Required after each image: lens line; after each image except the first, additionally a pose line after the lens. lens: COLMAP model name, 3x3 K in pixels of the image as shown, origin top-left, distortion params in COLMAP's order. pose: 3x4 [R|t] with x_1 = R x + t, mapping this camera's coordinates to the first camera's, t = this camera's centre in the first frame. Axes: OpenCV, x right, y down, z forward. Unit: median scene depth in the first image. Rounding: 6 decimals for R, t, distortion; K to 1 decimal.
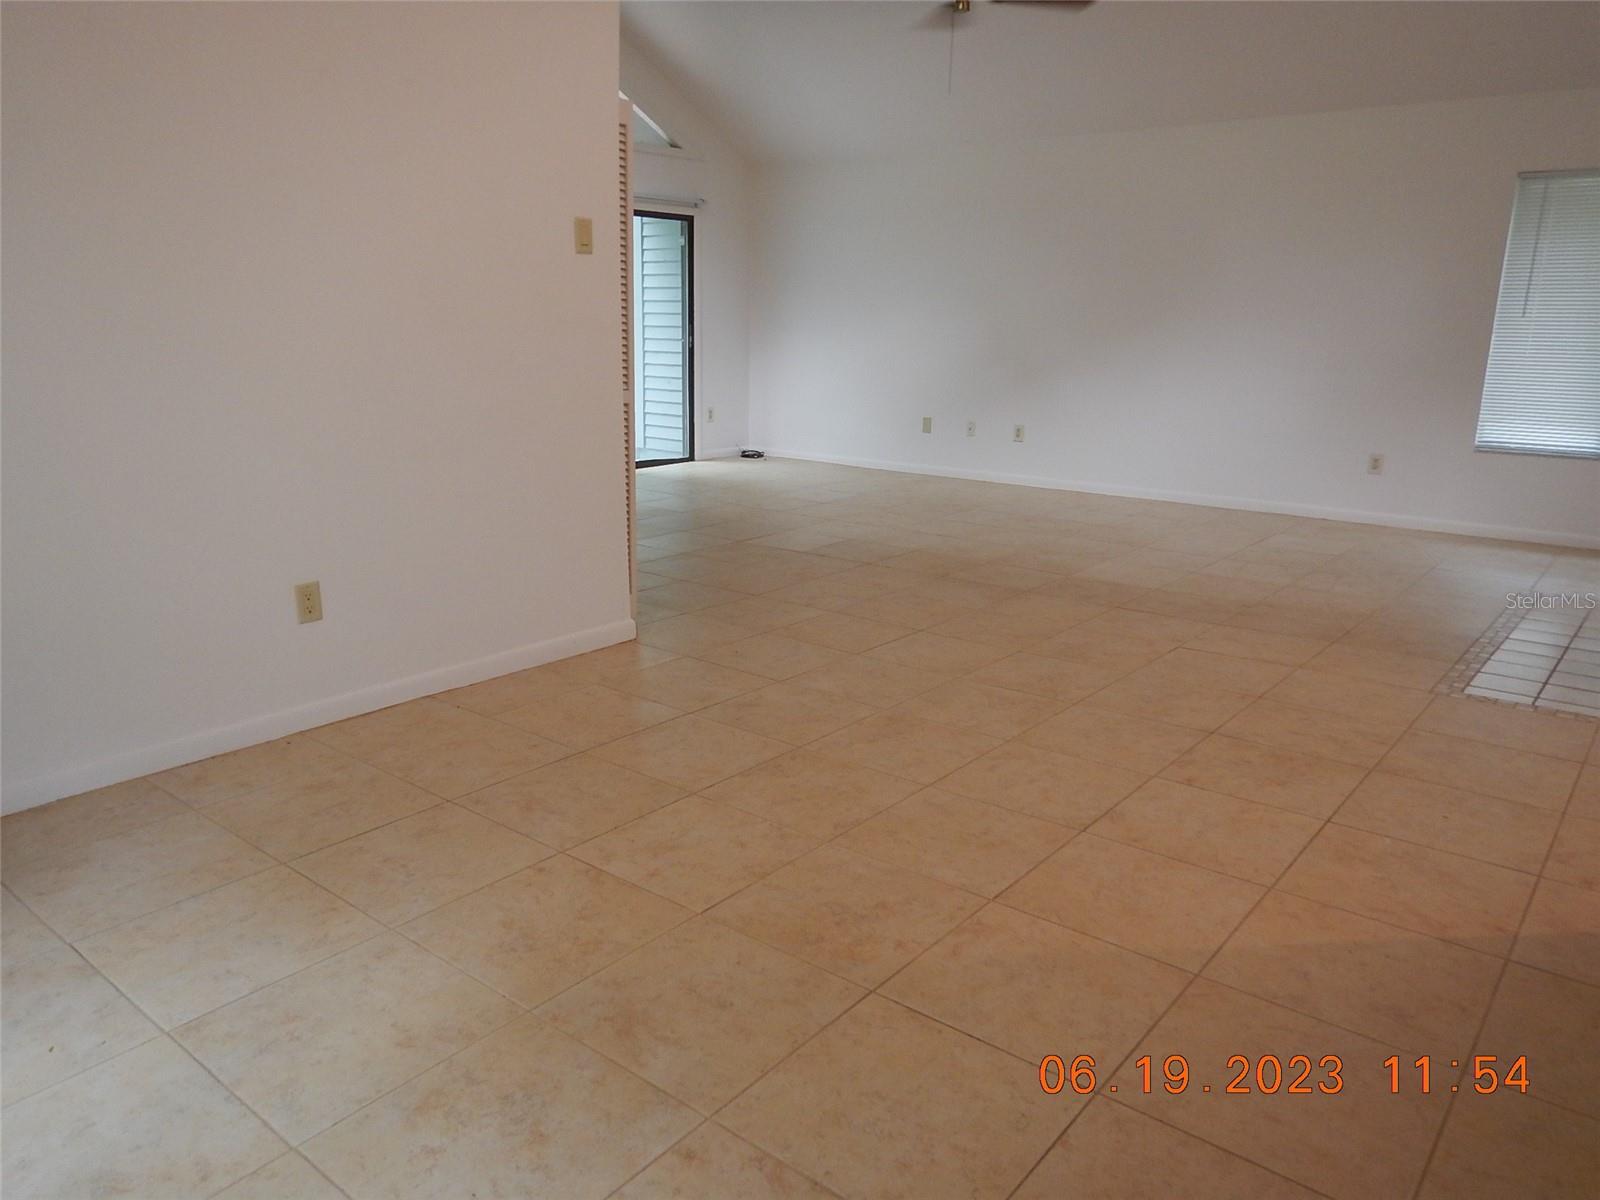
lens RADIAL K [[1127.9, 0, 800.0], [0, 1127.9, 600.0], [0, 0, 1]] dist [-0.004217, -0.001494]
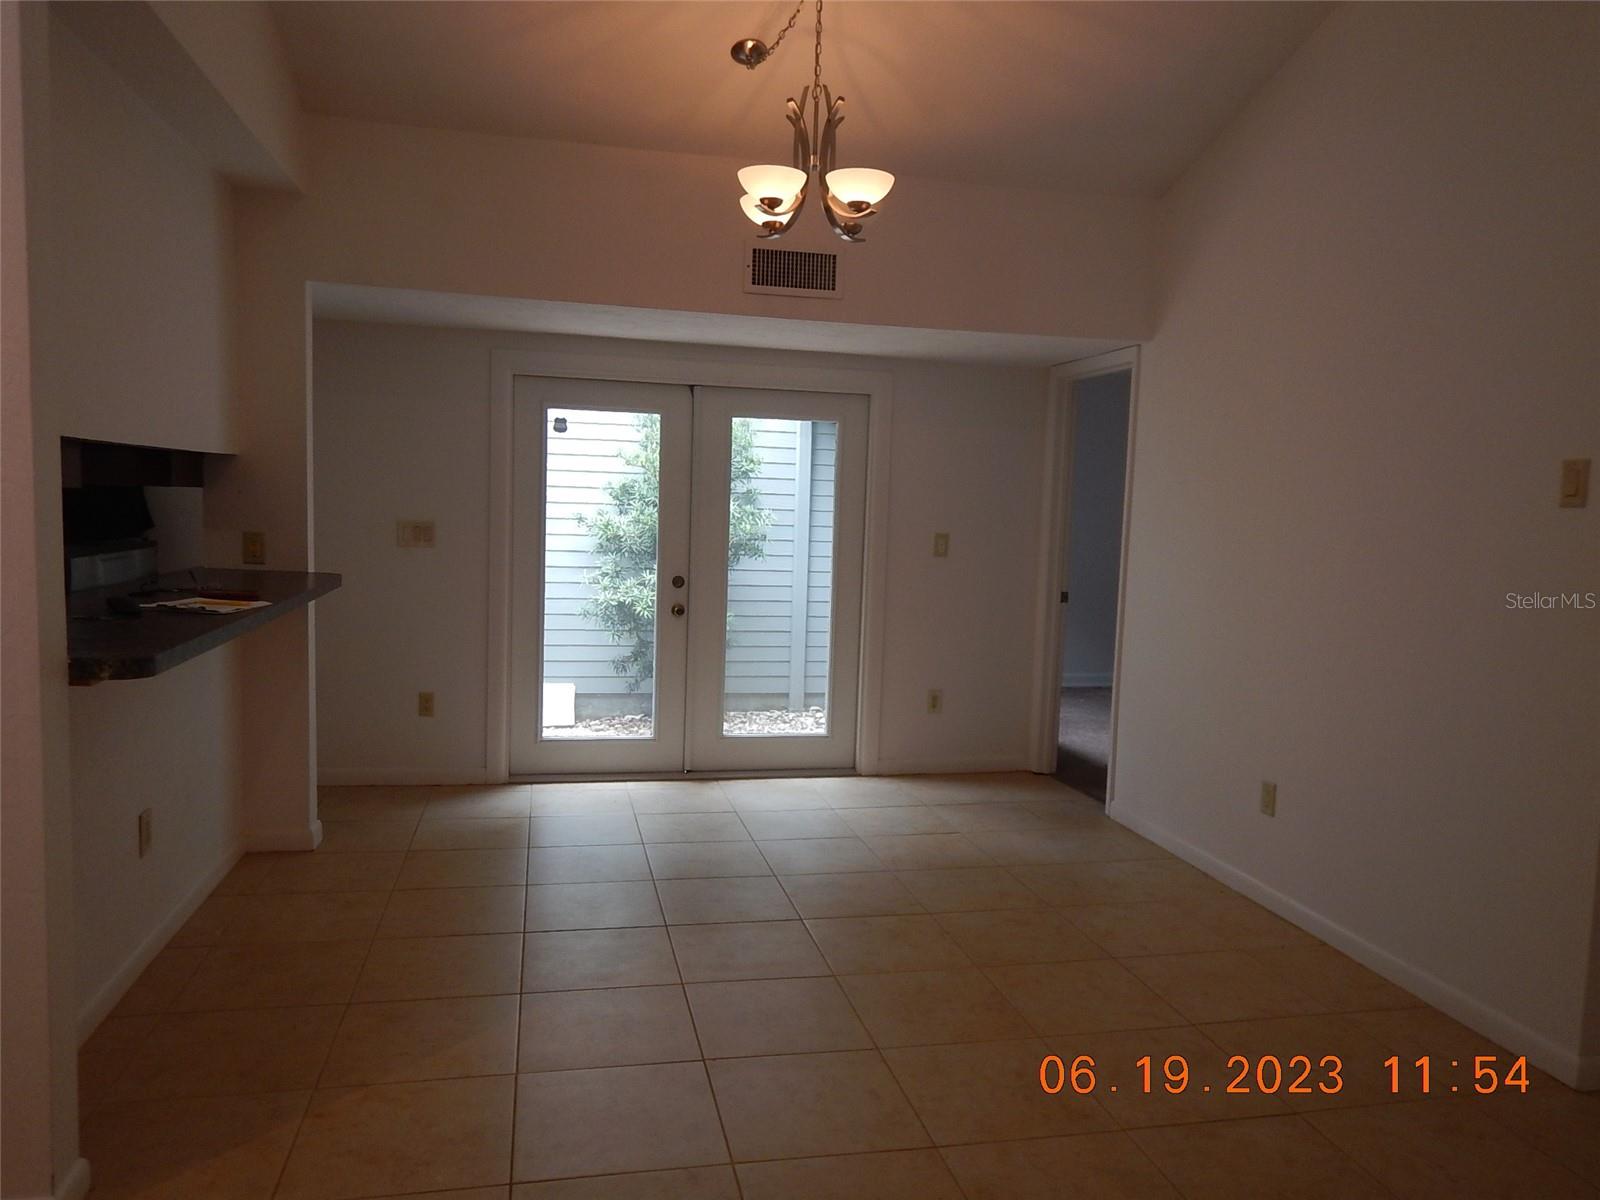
lens RADIAL K [[1127.9, 0, 800.0], [0, 1127.9, 600.0], [0, 0, 1]] dist [-0.004217, -0.001494]
pose [[-0.618460, 0.041236, -0.784734, 0.797690], [-0.223775, 0.948034, 0.226177, -0.355327], [0.753281, 0.315485, -0.577093, 1.245043]]
